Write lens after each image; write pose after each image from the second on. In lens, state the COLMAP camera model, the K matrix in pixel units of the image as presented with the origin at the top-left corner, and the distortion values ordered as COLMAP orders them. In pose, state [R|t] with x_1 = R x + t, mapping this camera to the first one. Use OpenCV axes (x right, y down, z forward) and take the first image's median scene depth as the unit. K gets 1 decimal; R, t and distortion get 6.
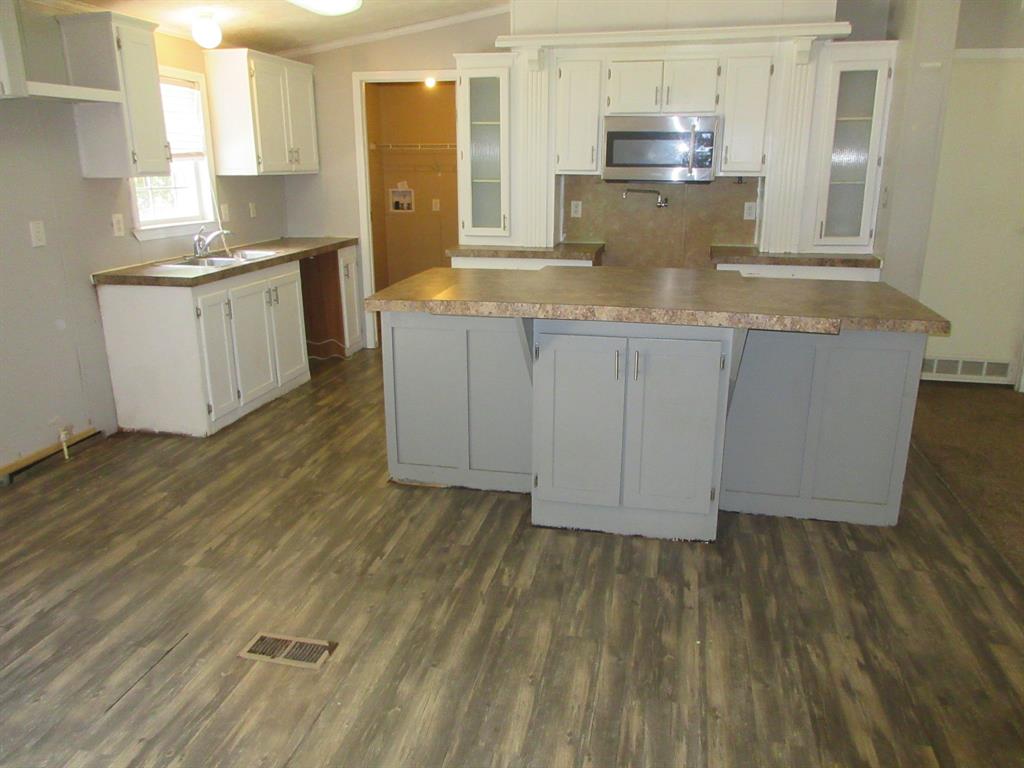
lens RADIAL K [[754.7, 0, 512.0], [0, 754.7, 384.0], [0, 0, 1]] dist [-0.003803, 0.003736]
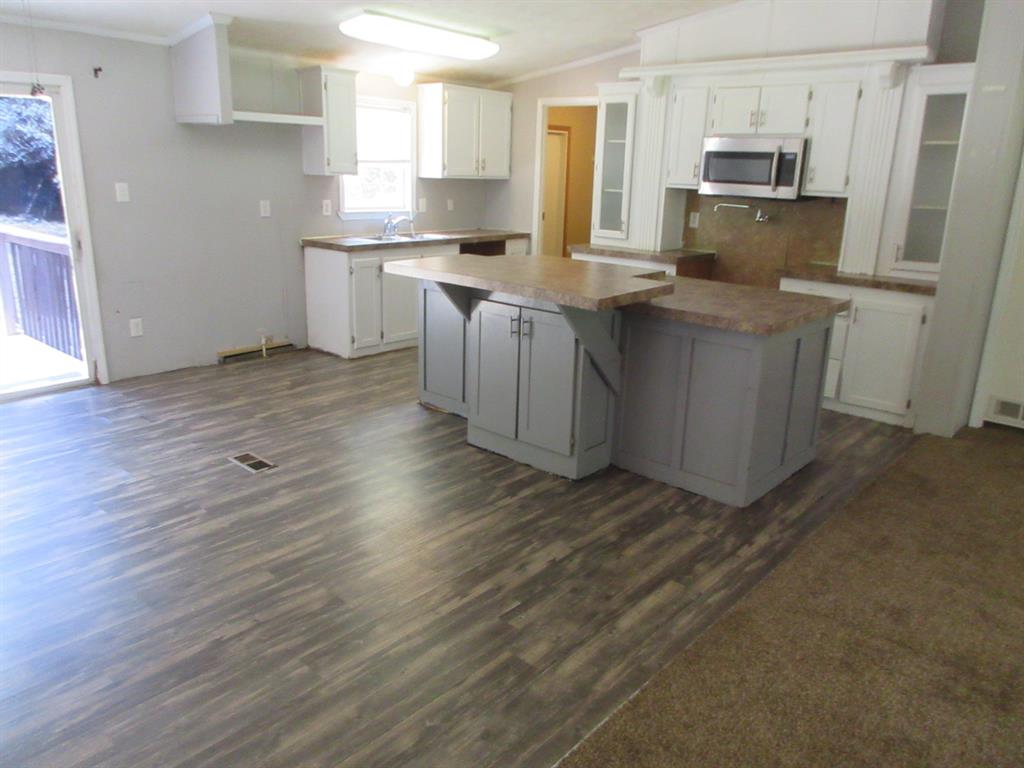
lens RADIAL K [[754.7, 0, 512.0], [0, 754.7, 384.0], [0, 0, 1]] dist [-0.003803, 0.003736]
pose [[0.872702, 0.162146, -0.460543, 0.531976], [-0.168739, 0.985287, 0.027145, 0.026519], [0.458168, 0.054022, 0.887222, -0.117592]]
